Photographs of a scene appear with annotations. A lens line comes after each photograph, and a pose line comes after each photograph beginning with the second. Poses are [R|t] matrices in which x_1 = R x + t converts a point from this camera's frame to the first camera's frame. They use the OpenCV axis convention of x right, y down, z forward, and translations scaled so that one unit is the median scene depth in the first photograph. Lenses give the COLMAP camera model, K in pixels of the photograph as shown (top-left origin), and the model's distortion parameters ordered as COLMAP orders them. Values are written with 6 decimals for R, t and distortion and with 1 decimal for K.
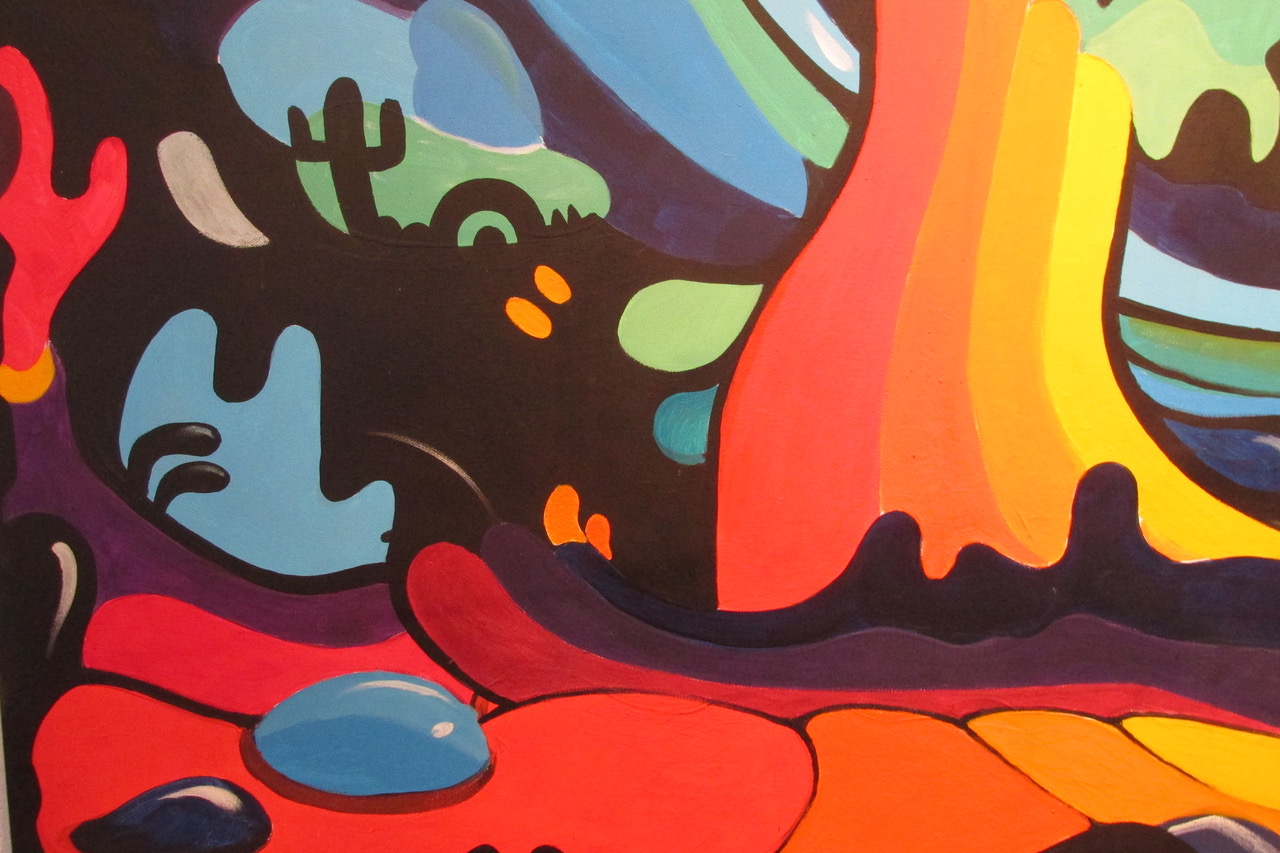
lens RADIAL K [[1030.3, 0, 640.0], [0, 1030.3, 426.5], [0, 0, 1]] dist [-0.029888, 0.004758]
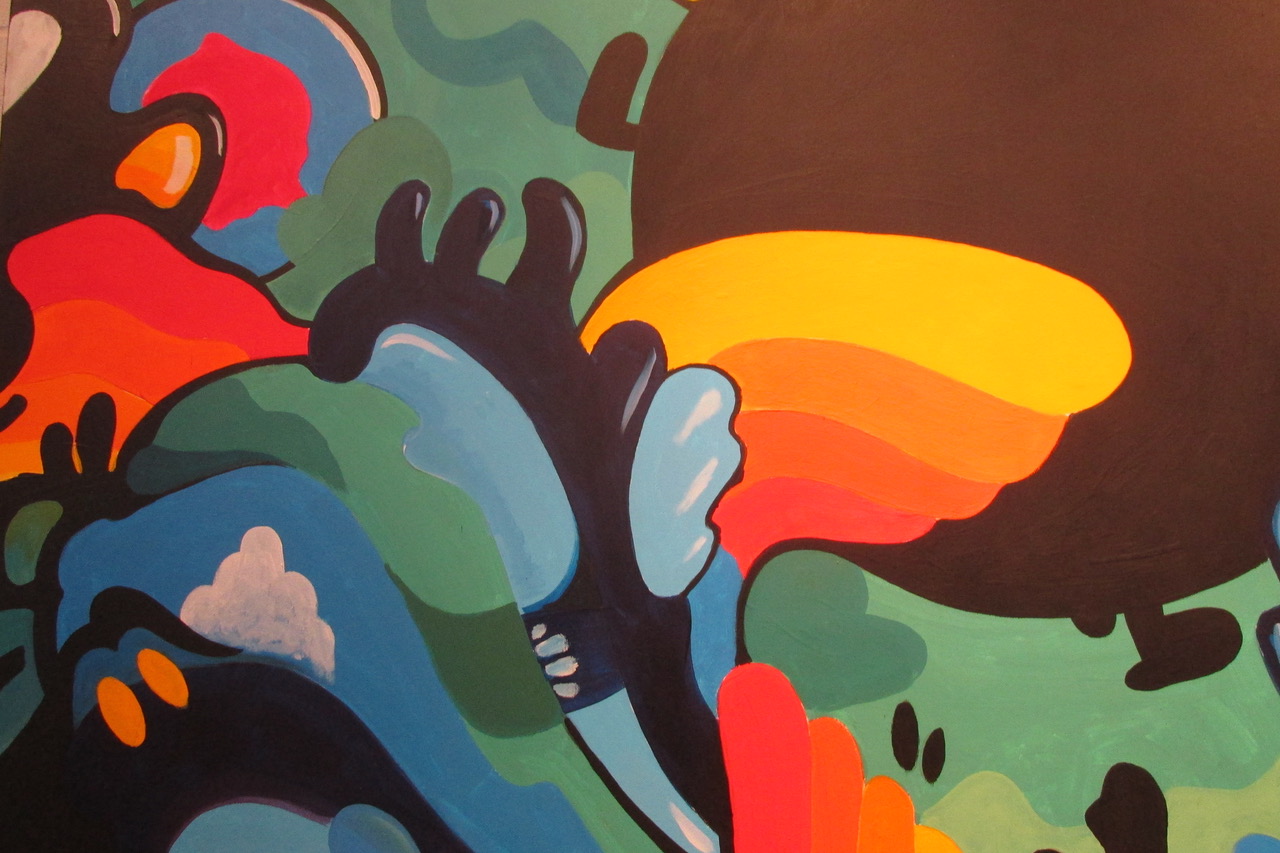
lens RADIAL K [[1030.3, 0, 640.0], [0, 1030.3, 426.5], [0, 0, 1]] dist [-0.029888, 0.004758]
pose [[0.996903, -0.066897, -0.041353, 0.192859], [0.052398, 0.957072, -0.285075, -0.452071], [0.058649, 0.282025, 0.957613, -0.204946]]
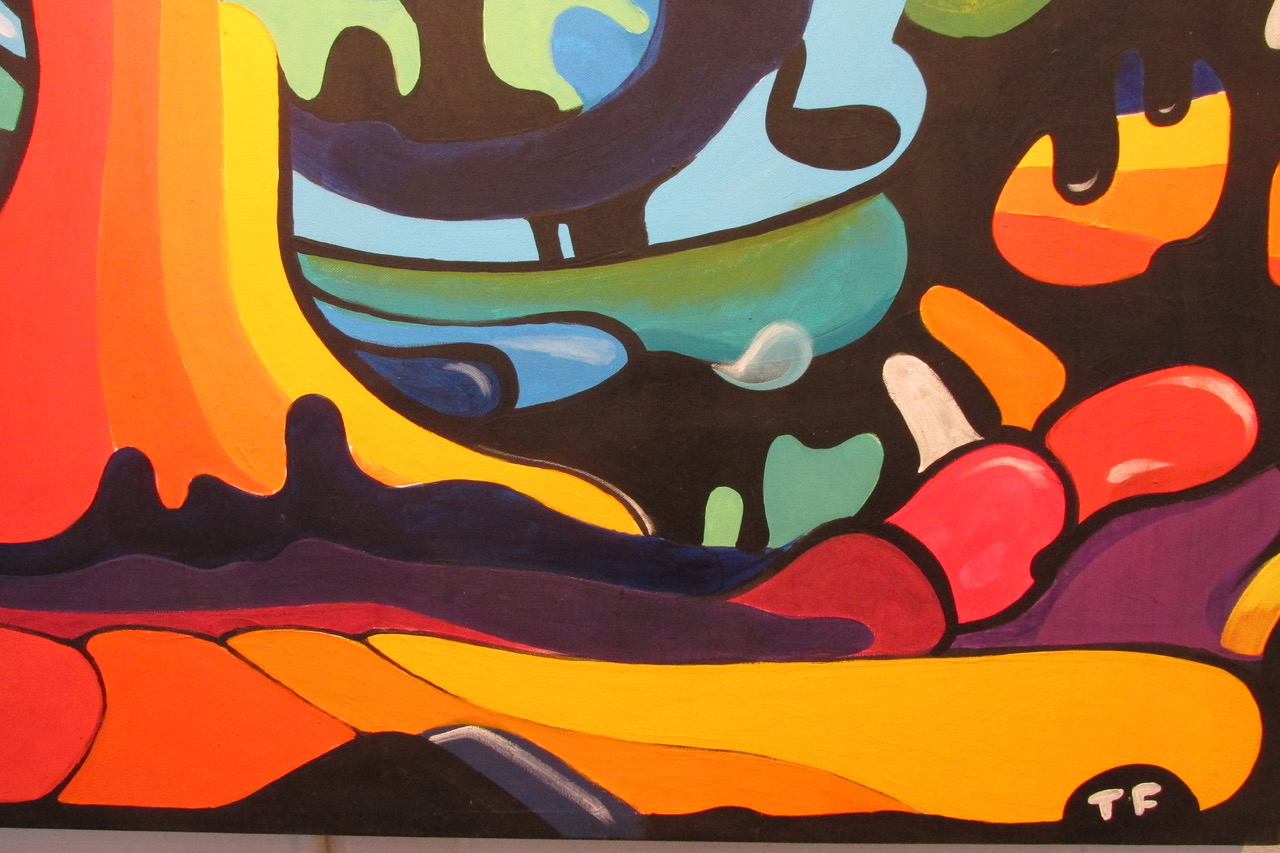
lens RADIAL K [[1030.3, 0, 640.0], [0, 1030.3, 426.5], [0, 0, 1]] dist [-0.029888, 0.004758]
pose [[0.996654, -0.035965, -0.073392, 0.863058], [0.040521, 0.997281, 0.061559, 0.016365], [0.070978, -0.064327, 0.995401, -0.026148]]
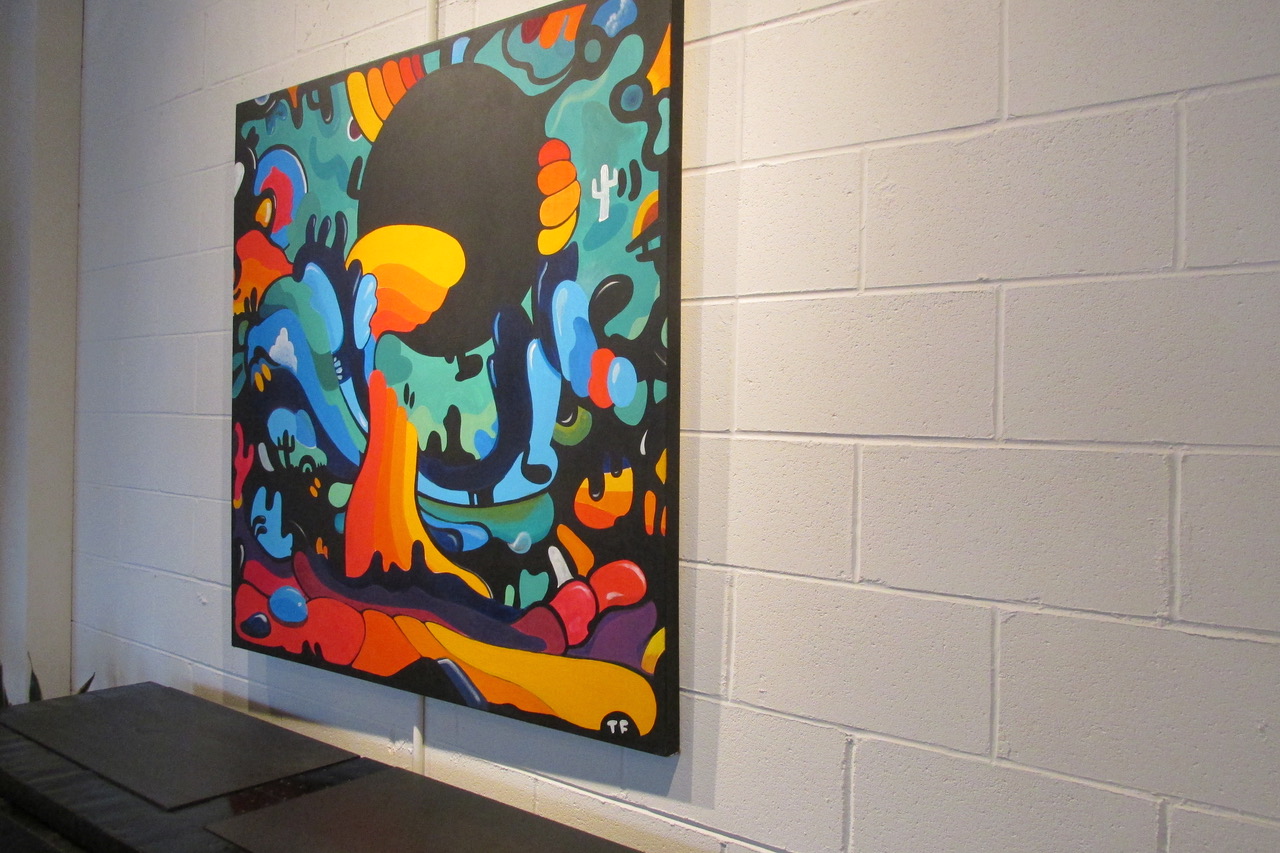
lens RADIAL K [[1030.3, 0, 640.0], [0, 1030.3, 426.5], [0, 0, 1]] dist [-0.029888, 0.004758]
pose [[0.795767, -0.008785, -0.605539, 3.032321], [-0.071195, 0.991604, -0.107947, -0.020816], [0.601403, 0.129012, 0.788461, -1.236782]]
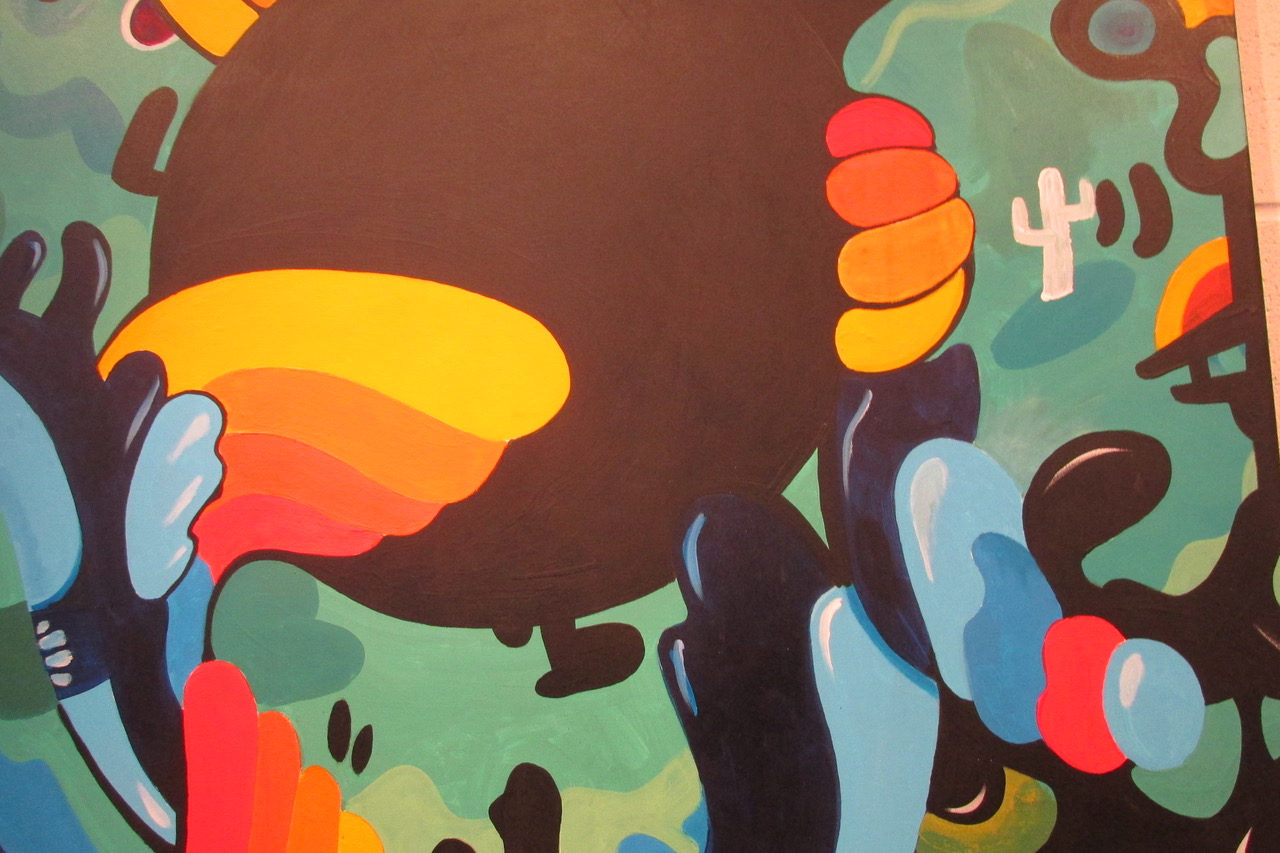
lens RADIAL K [[1030.3, 0, 640.0], [0, 1030.3, 426.5], [0, 0, 1]] dist [-0.029888, 0.004758]
pose [[0.992840, -0.056527, -0.105233, 0.893791], [0.025913, 0.961891, -0.272202, -0.440270], [0.116610, 0.267526, 0.956468, -0.258347]]
